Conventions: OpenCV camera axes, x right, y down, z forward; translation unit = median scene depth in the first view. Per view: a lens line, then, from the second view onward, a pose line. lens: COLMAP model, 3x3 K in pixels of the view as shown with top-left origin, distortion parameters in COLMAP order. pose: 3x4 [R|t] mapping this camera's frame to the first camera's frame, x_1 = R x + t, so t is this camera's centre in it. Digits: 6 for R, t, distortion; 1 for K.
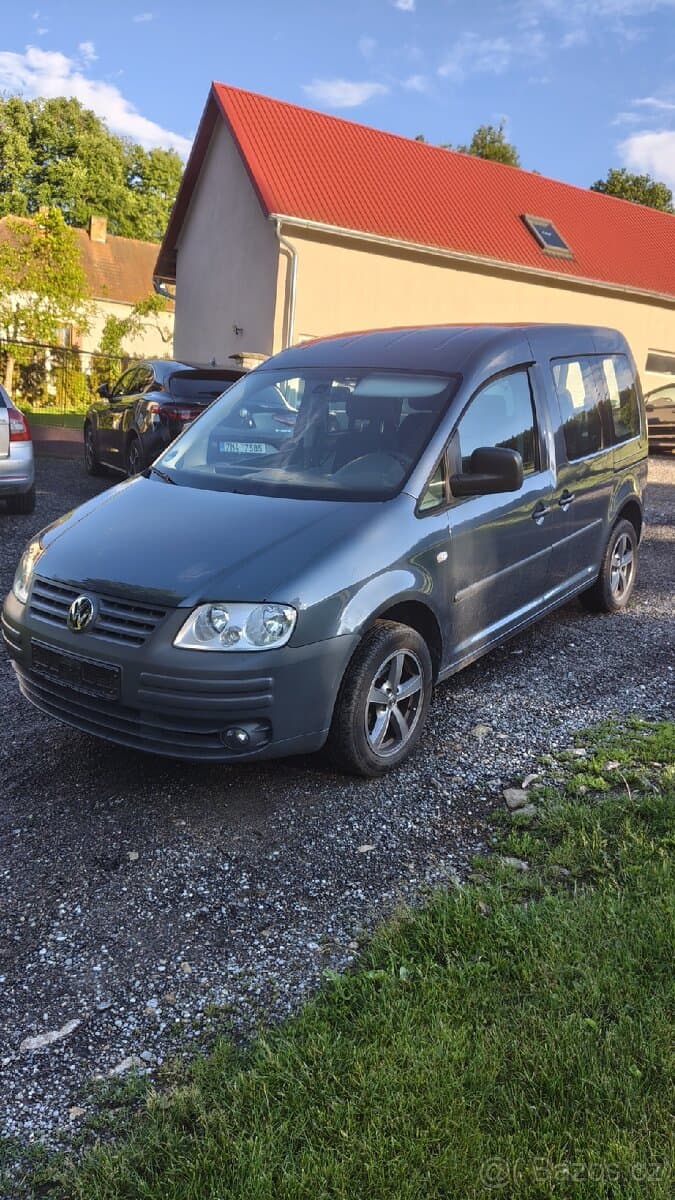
lens RADIAL K [[898.2, 0, 337.5], [0, 898.2, 600.0], [0, 0, 1]] dist [0.059643, -0.107386]
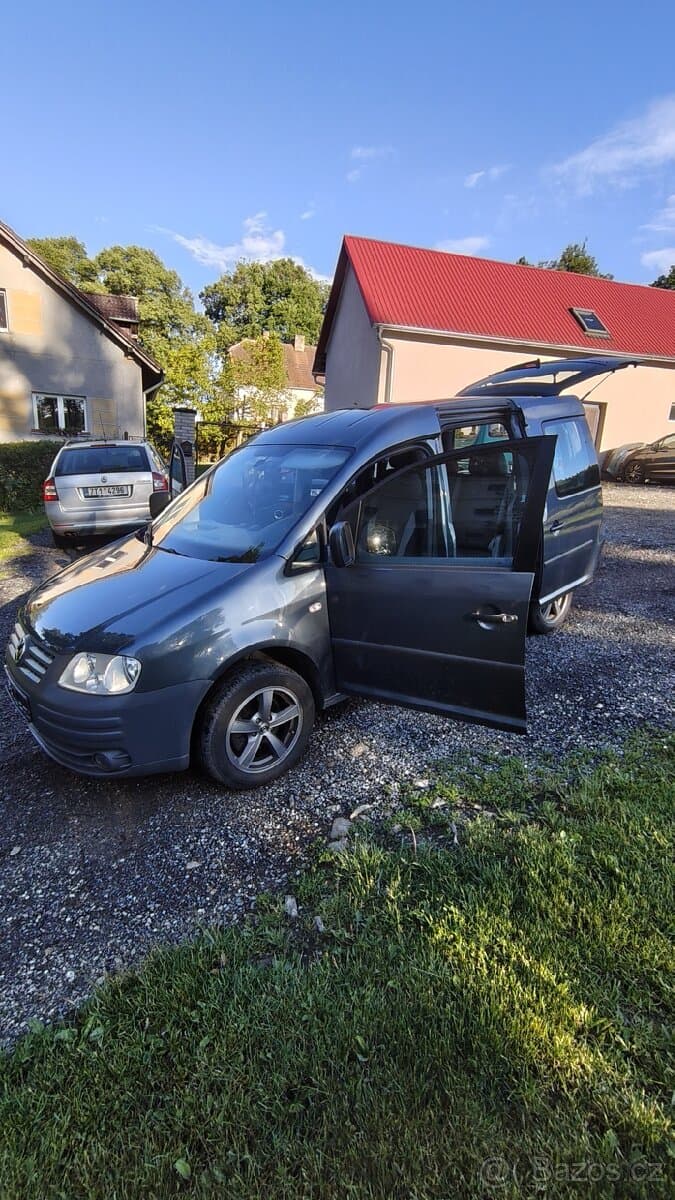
lens RADIAL K [[582.3, 0, 335.1], [0, 582.3, 601.2], [0, 0, 1]] dist [-0.029447, 0.030072]
pose [[0.970995, 0.022740, -0.238018, 0.094092], [-0.012889, 0.998998, 0.042861, -0.025706], [0.238754, -0.038550, 0.970315, 0.078225]]
